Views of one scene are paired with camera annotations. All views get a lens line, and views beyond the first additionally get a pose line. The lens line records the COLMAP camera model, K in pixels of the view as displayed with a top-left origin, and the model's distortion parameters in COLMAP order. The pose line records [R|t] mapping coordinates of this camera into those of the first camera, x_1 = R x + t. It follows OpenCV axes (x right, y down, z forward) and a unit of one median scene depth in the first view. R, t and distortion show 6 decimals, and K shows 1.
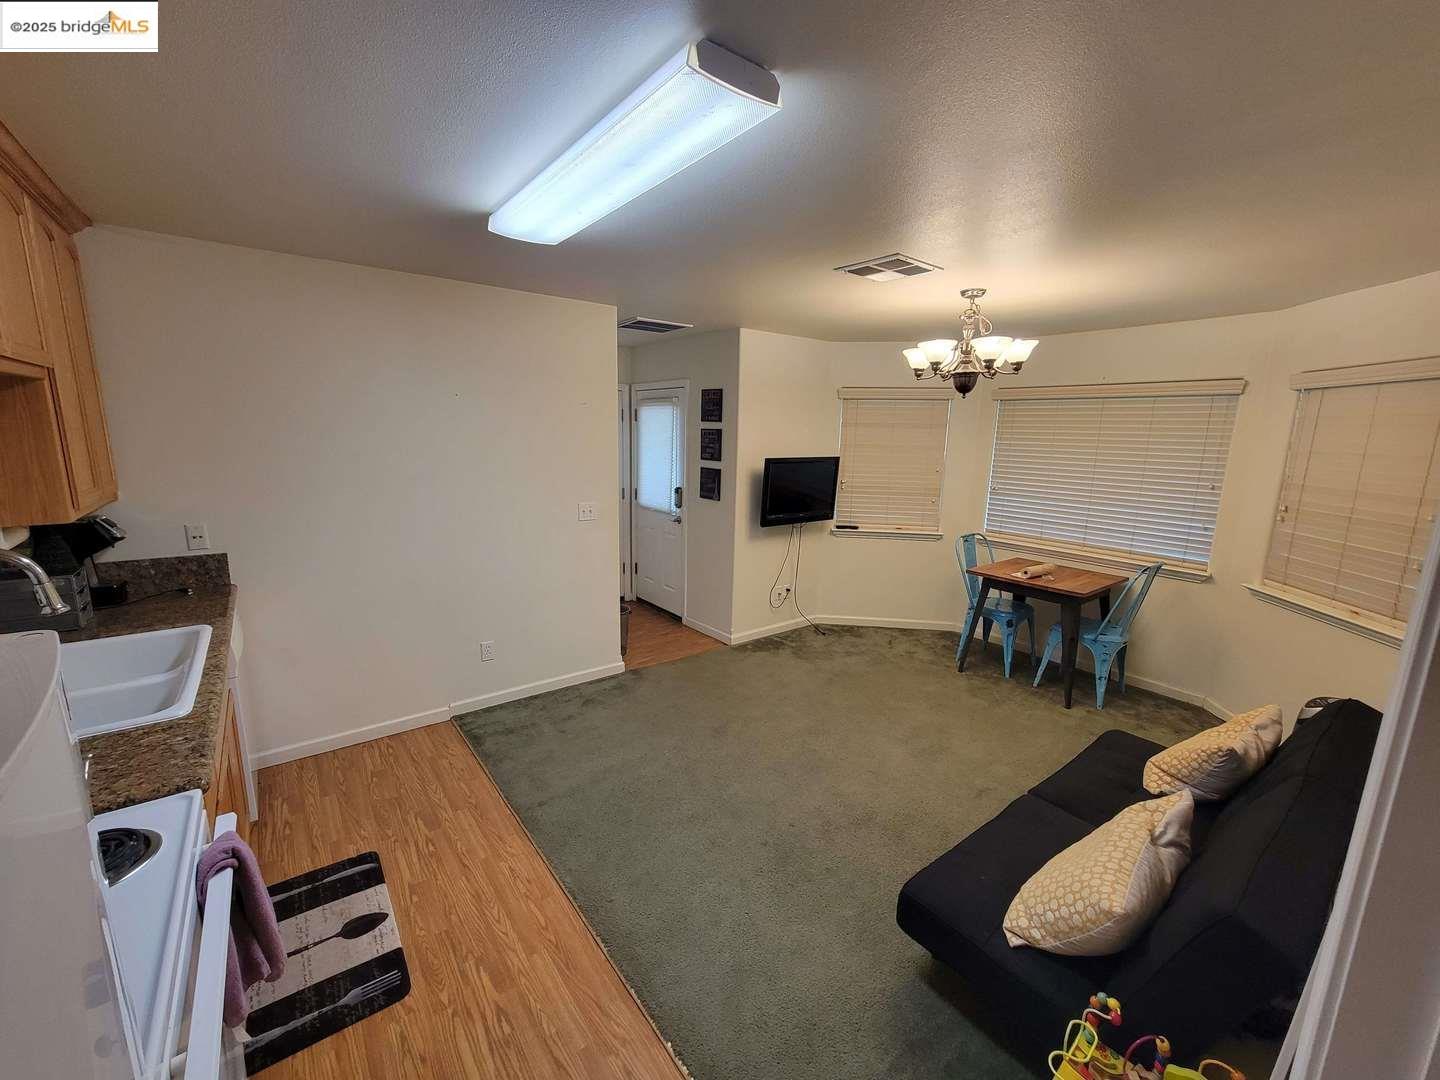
lens RADIAL K [[590.6, 0, 717.2], [0, 590.6, 542.1], [0, 0, 1]] dist [-0.000733, 0.000551]
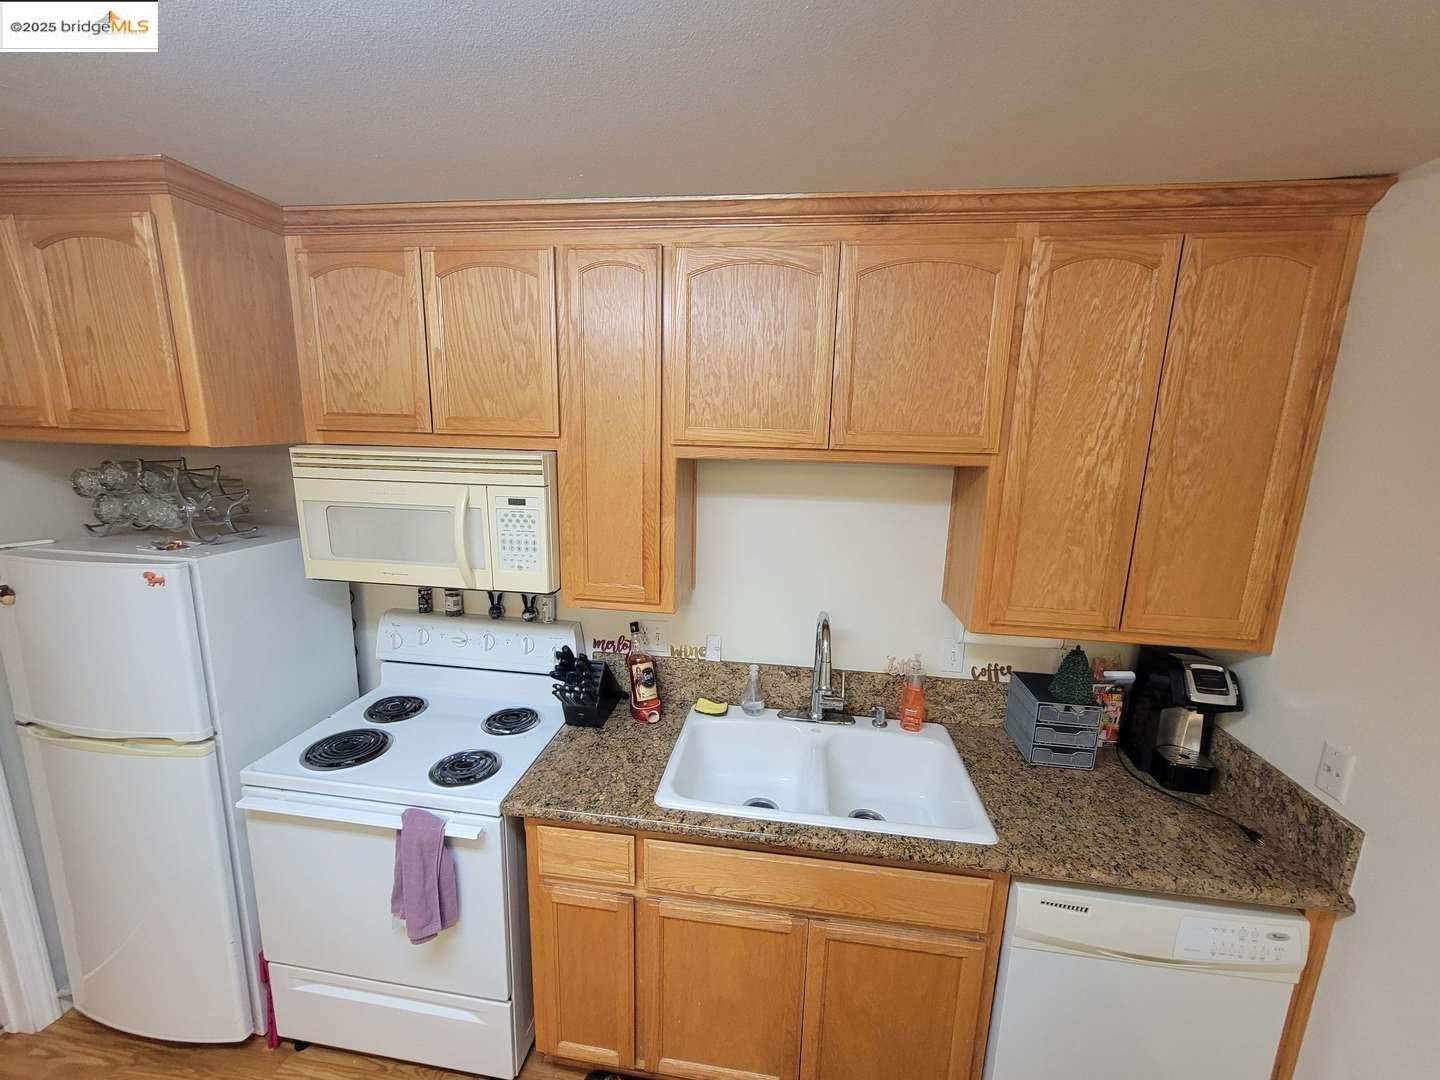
lens RADIAL K [[590.6, 0, 717.2], [0, 590.6, 542.1], [0, 0, 1]] dist [-0.000733, 0.000551]
pose [[-0.709150, 0.103537, -0.697414, -0.158206], [-0.168047, 0.935831, 0.309808, -0.212806], [0.684738, 0.336898, -0.646246, 0.752776]]
